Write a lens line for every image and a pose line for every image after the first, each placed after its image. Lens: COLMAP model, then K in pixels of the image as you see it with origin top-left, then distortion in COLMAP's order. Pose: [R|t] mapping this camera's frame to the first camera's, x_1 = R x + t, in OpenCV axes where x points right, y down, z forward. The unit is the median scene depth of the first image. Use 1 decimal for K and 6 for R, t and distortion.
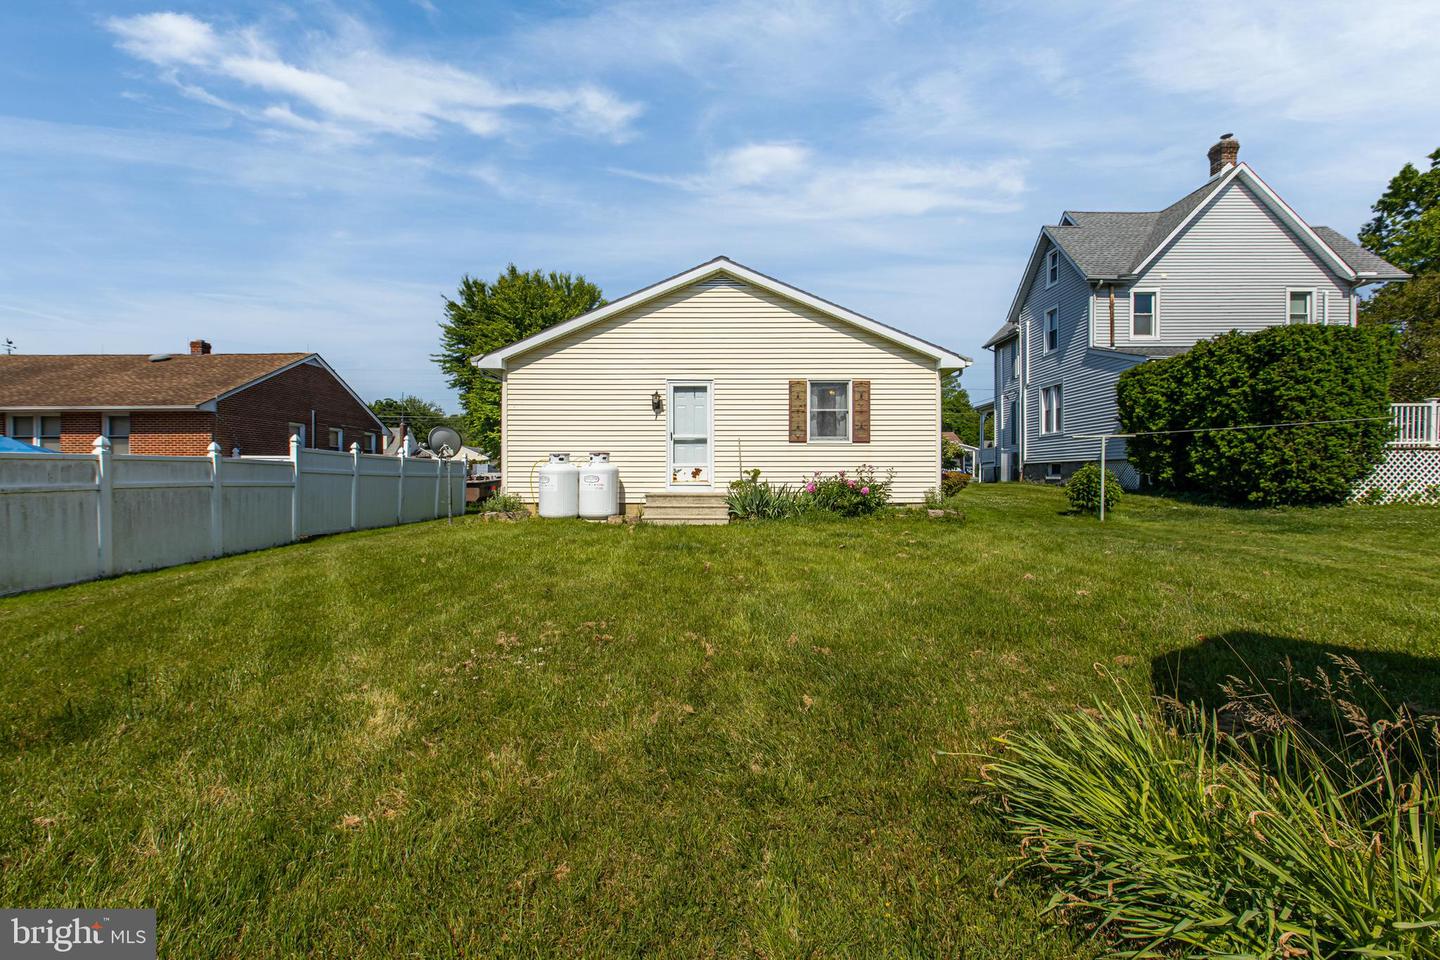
lens RADIAL K [[640.4, 0, 716.4], [0, 640.4, 482.9], [0, 0, 1]] dist [-0.009677, 0.000554]
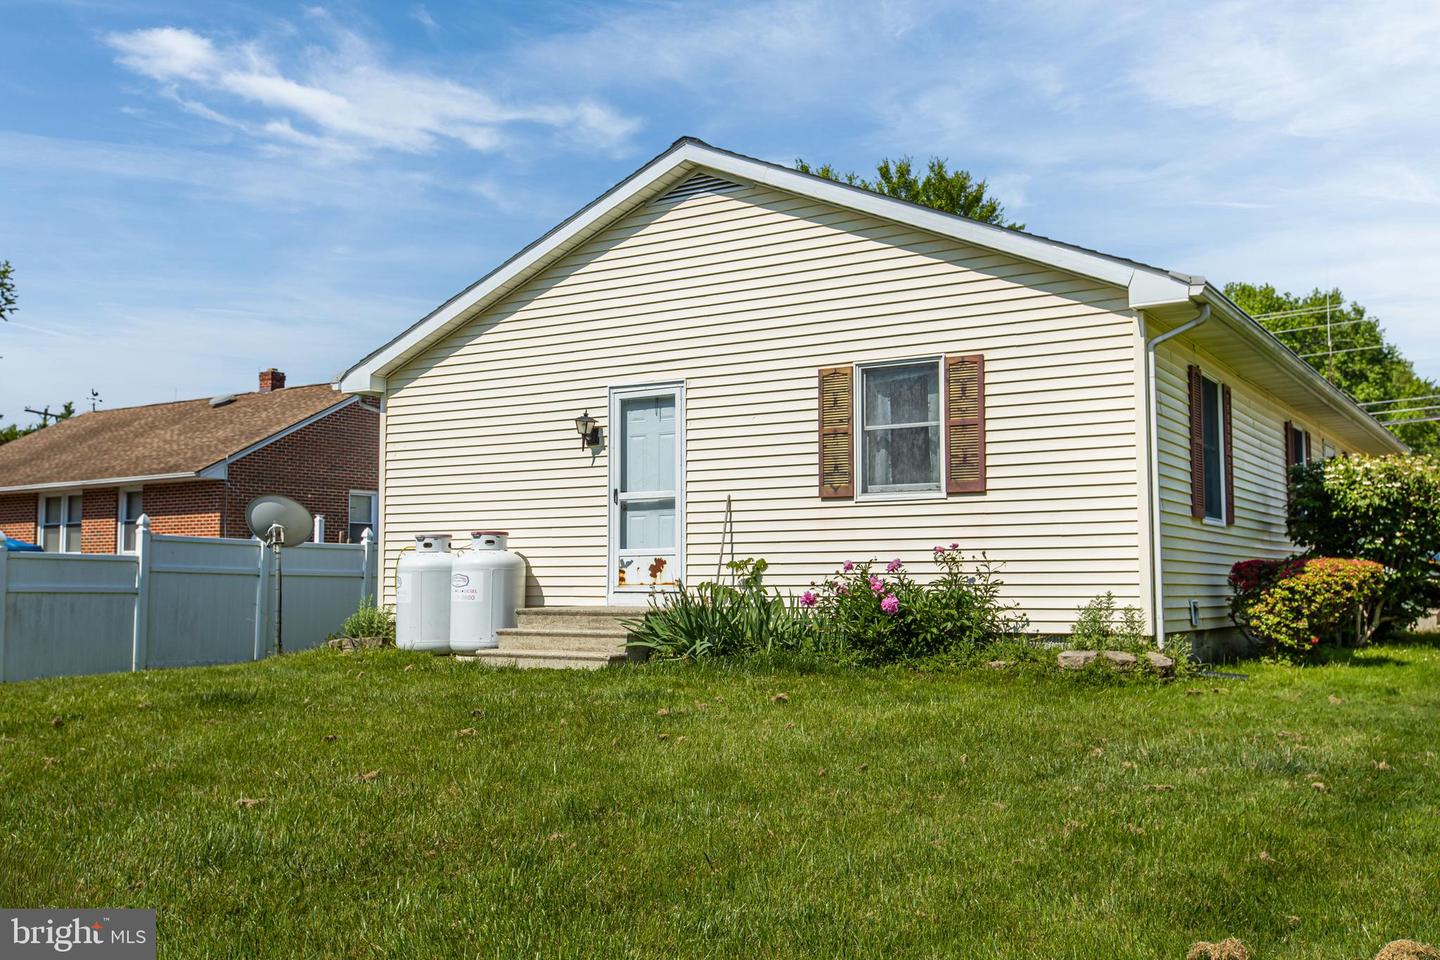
lens RADIAL K [[1391.1, 0, 709.1], [0, 1391.1, 485.0], [0, 0, 1]] dist [-0.008429, -0.011013]
pose [[0.842984, -0.040742, -0.536394, 0.592011], [0.000274, 0.997160, -0.075309, 0.002135], [0.537939, 0.063337, 0.840601, 0.101770]]
